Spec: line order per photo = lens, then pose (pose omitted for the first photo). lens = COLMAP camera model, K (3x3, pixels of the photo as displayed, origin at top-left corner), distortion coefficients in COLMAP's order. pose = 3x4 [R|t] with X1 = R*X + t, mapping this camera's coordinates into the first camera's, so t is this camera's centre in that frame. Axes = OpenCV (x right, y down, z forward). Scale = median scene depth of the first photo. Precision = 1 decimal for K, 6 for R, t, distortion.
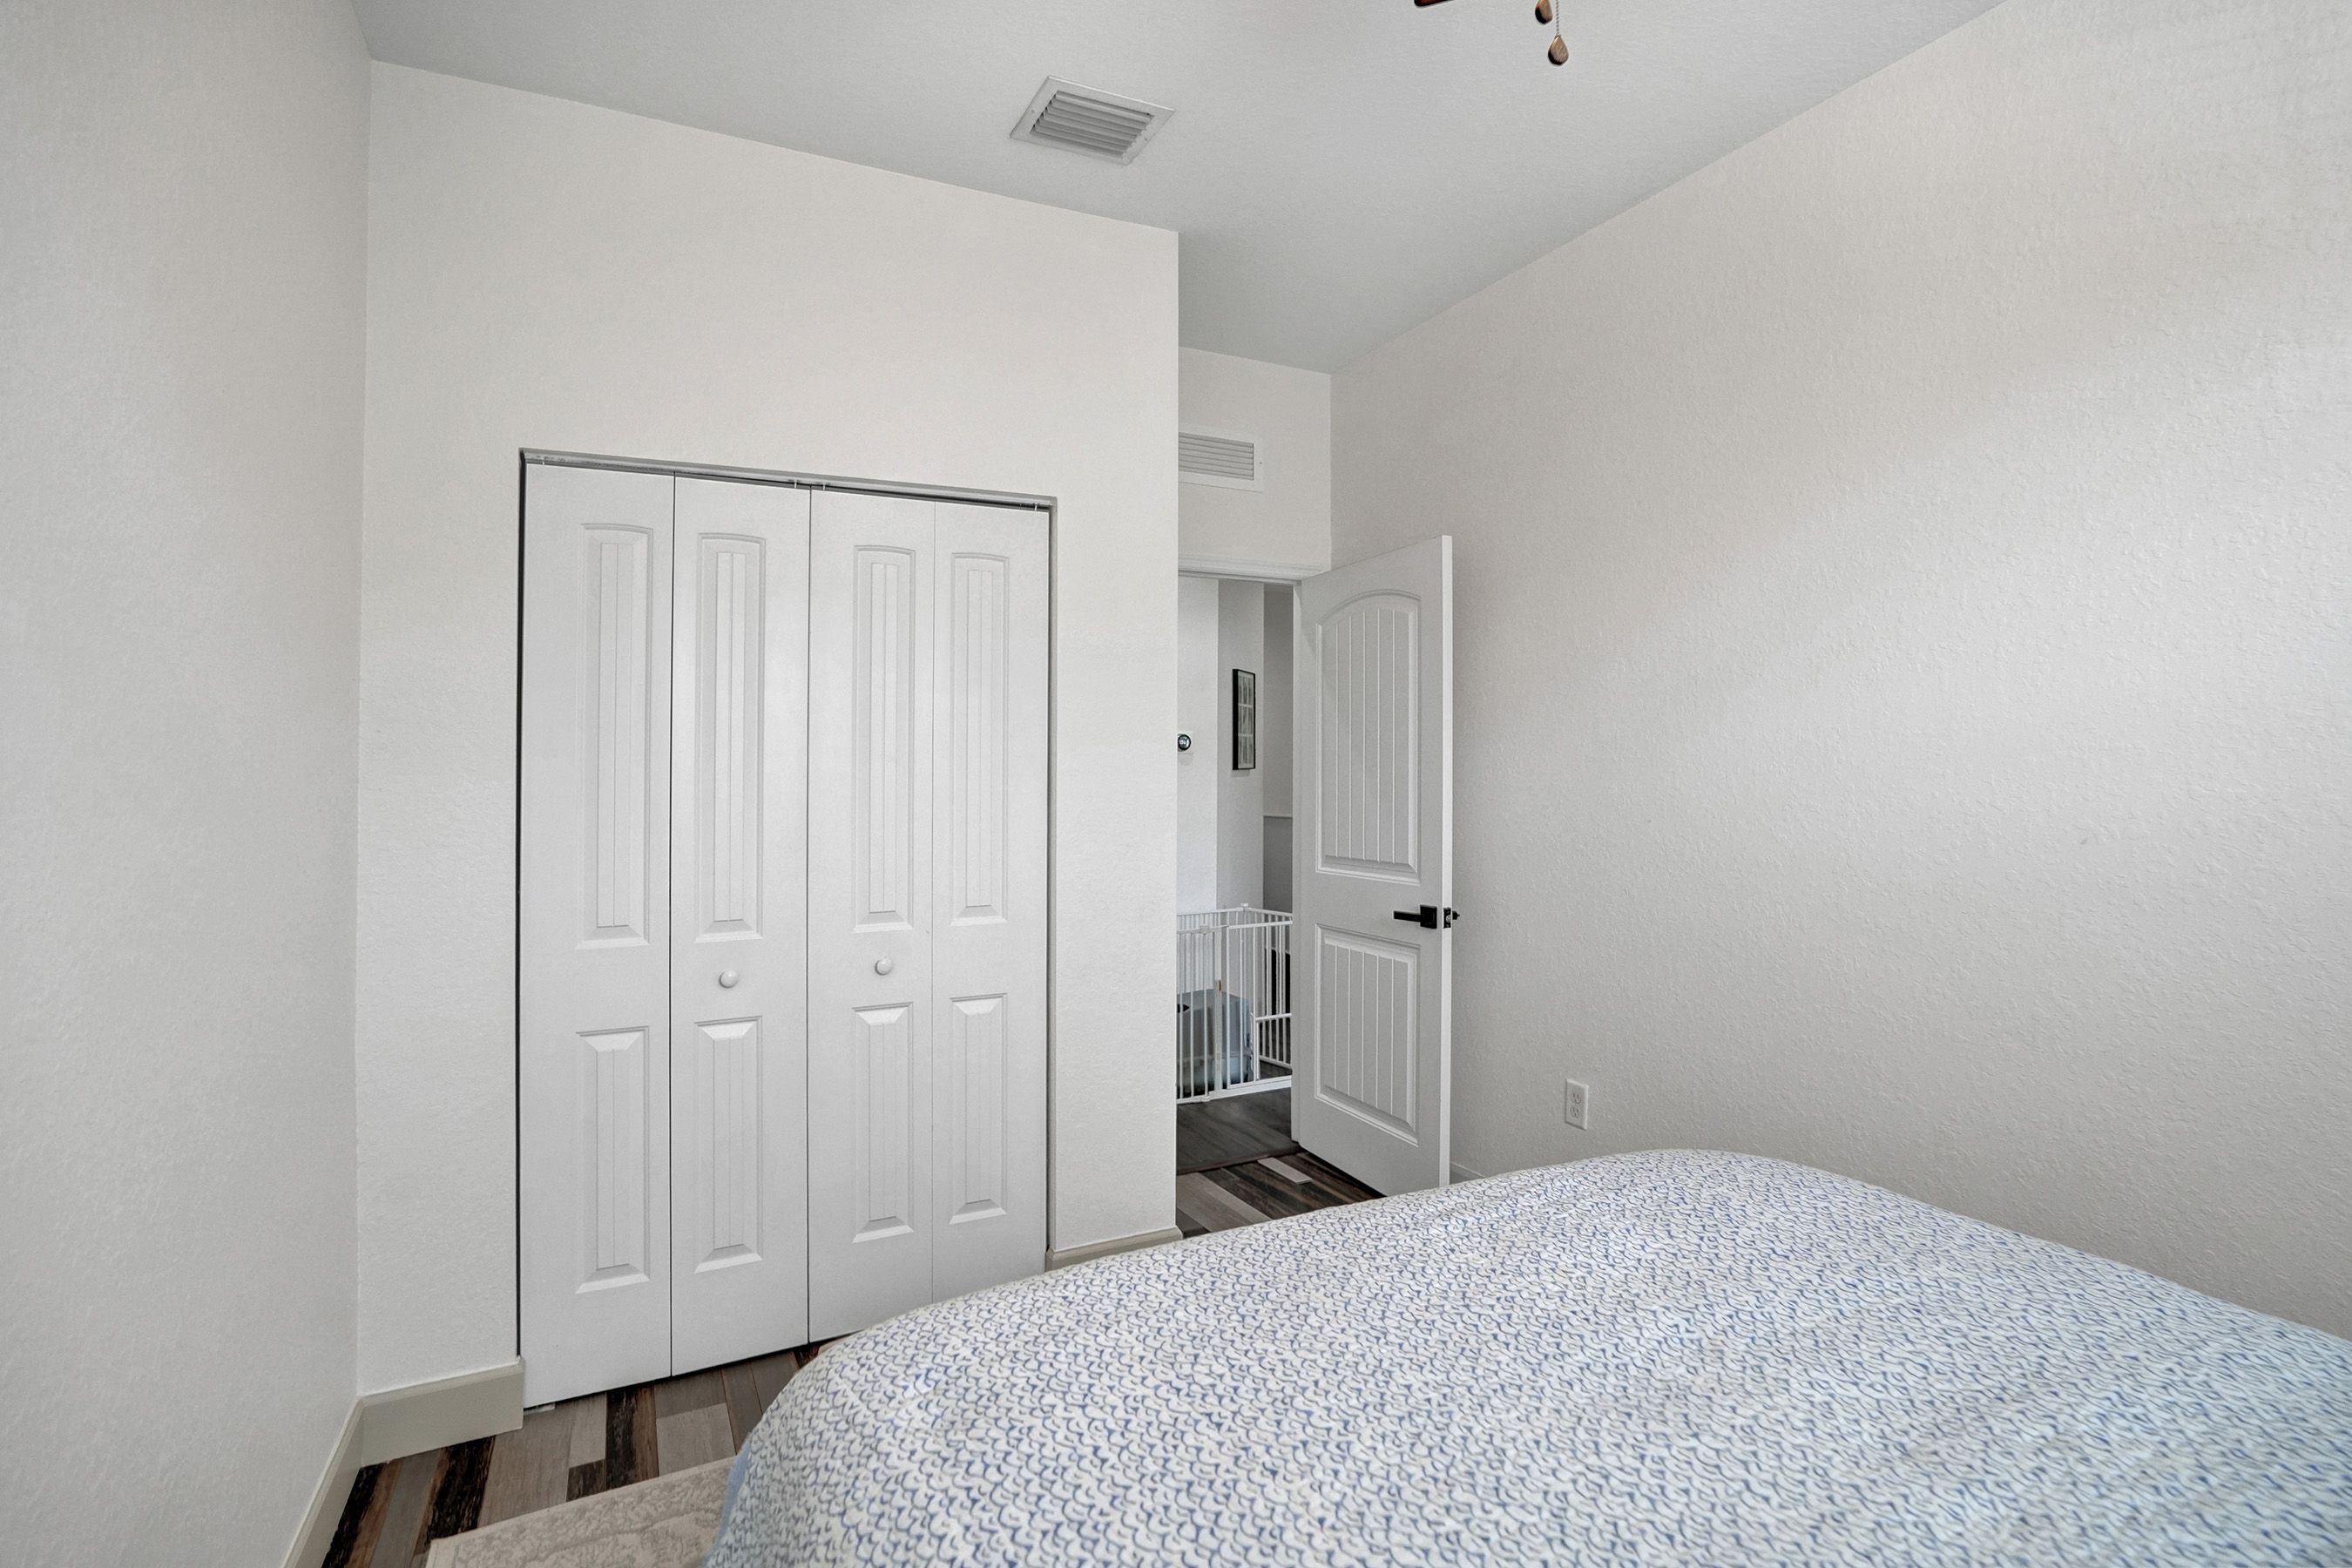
lens RADIAL K [[1103.9, 0, 1173.2], [0, 1103.9, 778.4], [0, 0, 1]] dist [-0.064321, 0.024377]
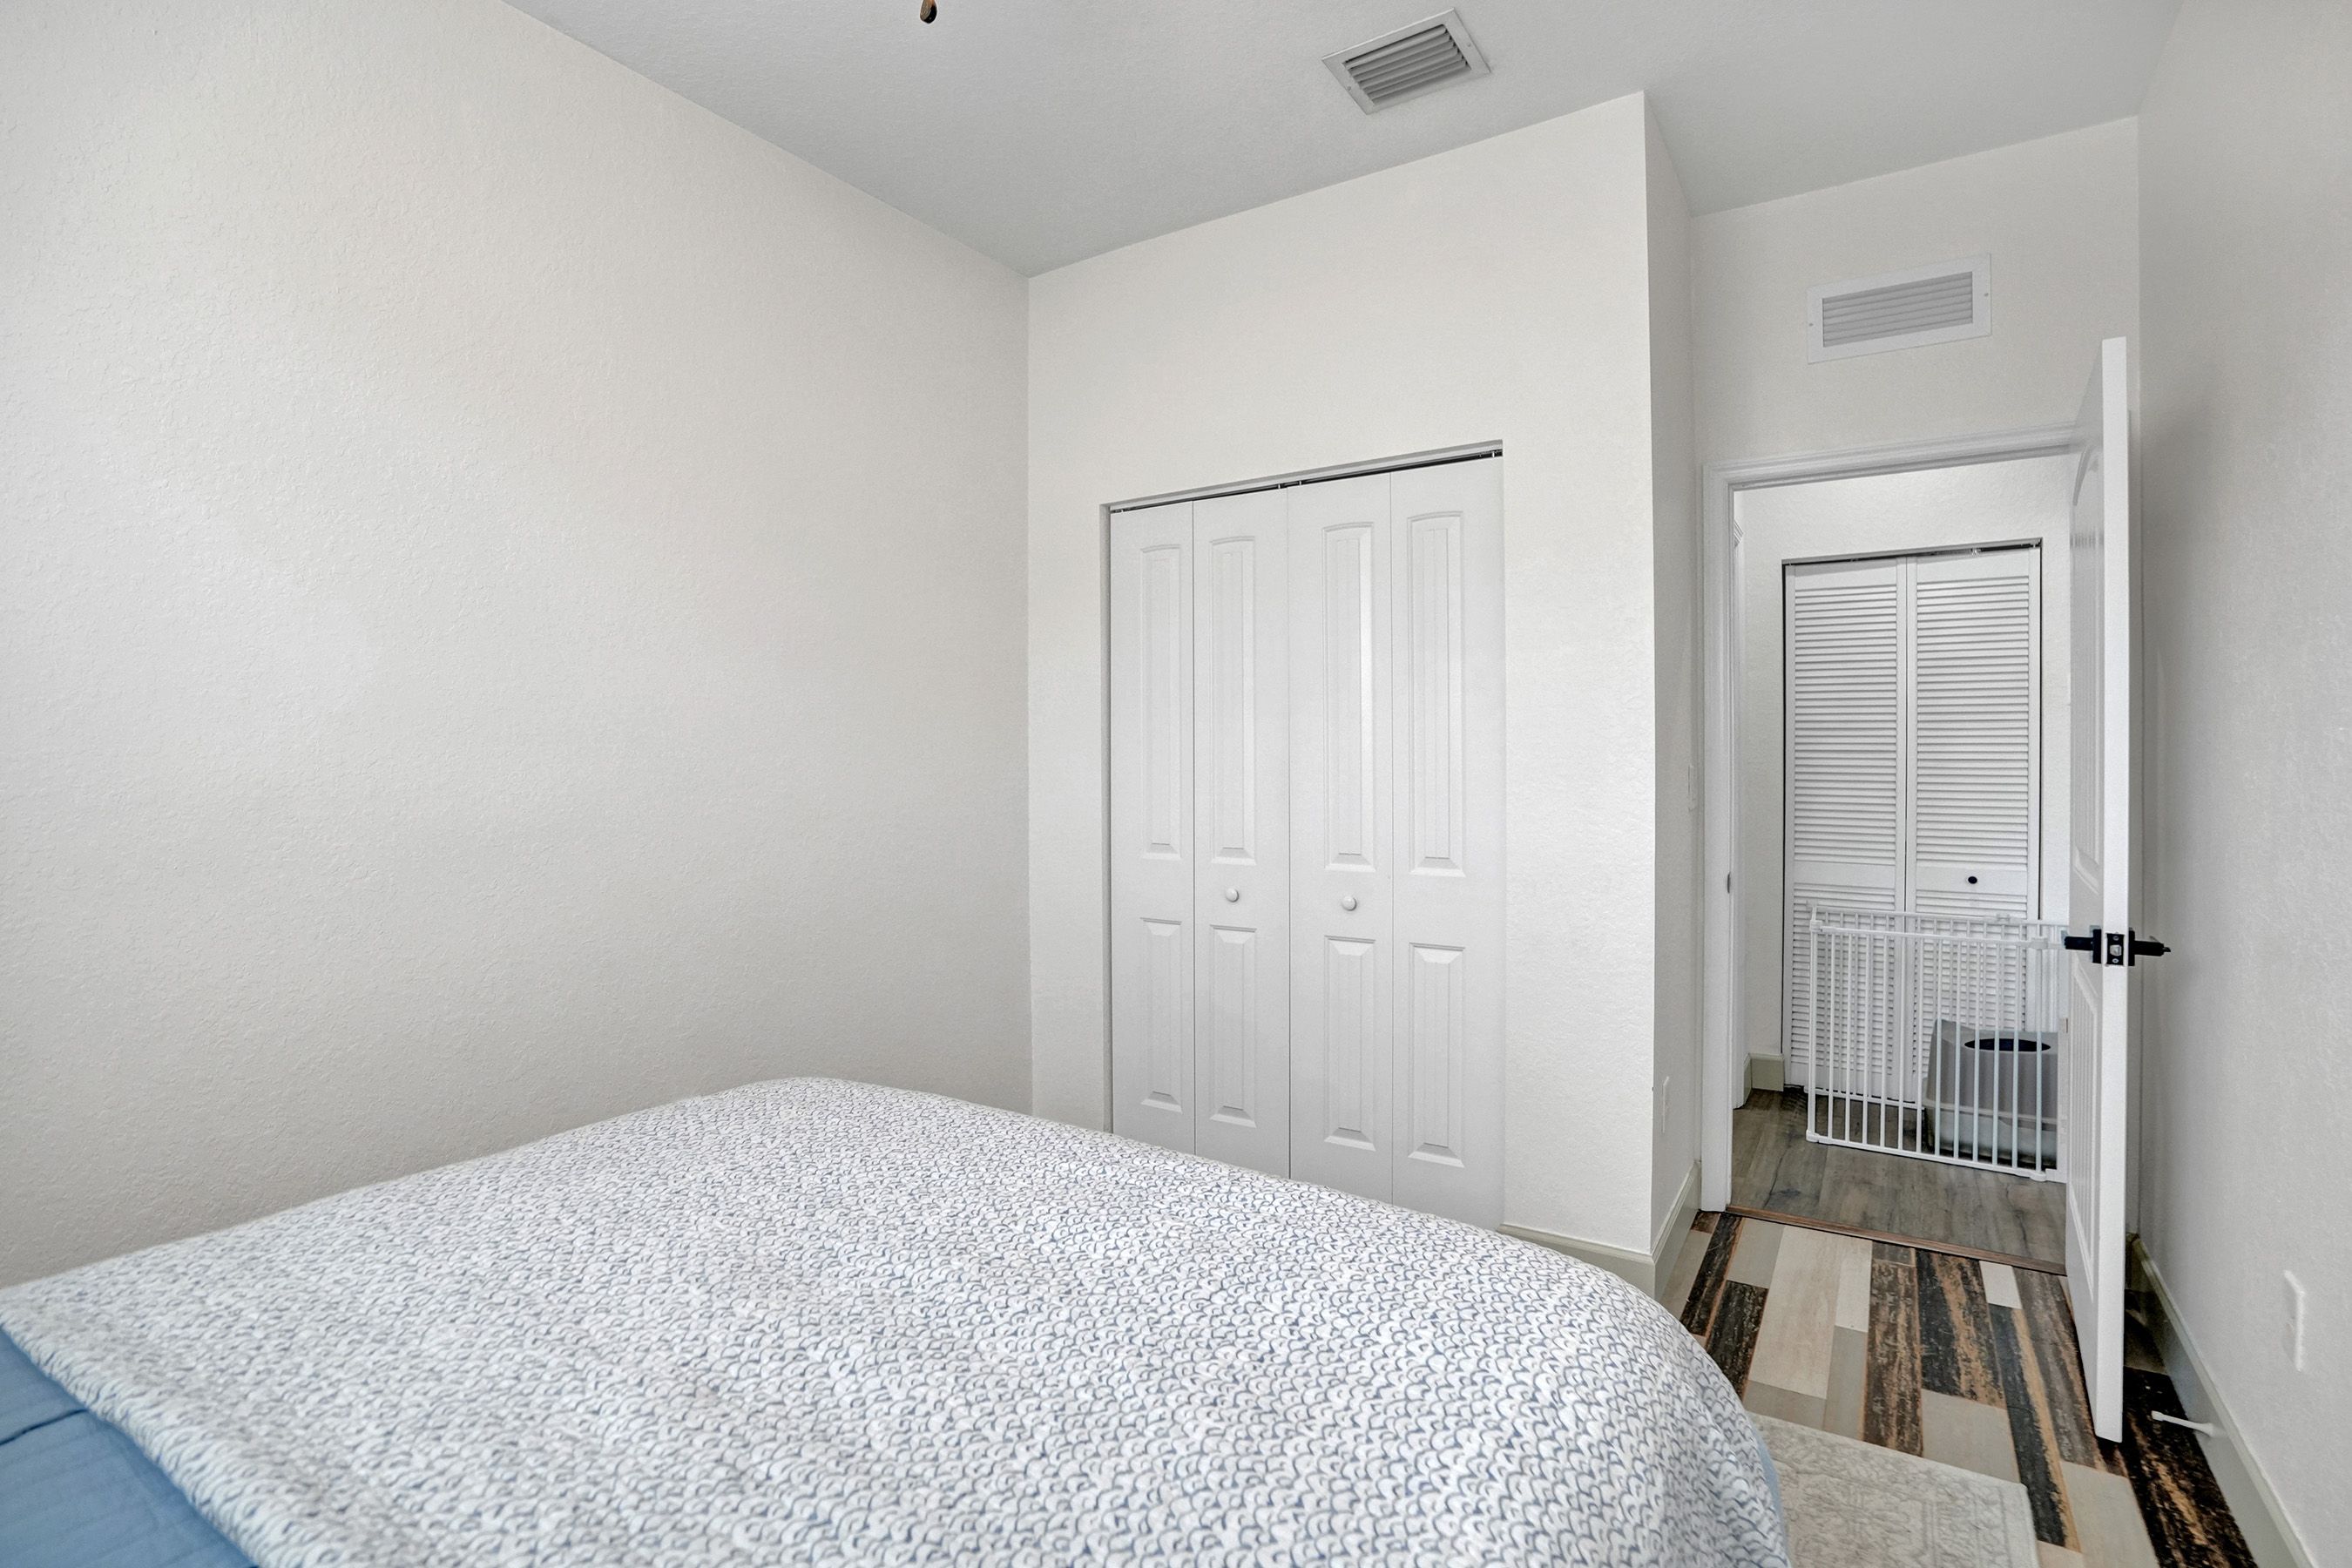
lens RADIAL K [[1103.9, 0, 1174.3], [0, 1103.9, 768.6], [0, 0, 1]] dist [-0.064321, 0.024377]
pose [[0.519981, 0.016694, -0.854015, 0.592872], [0.000094, 0.999808, 0.019601, 0.013534], [0.854178, -0.010273, 0.519880, 0.270309]]
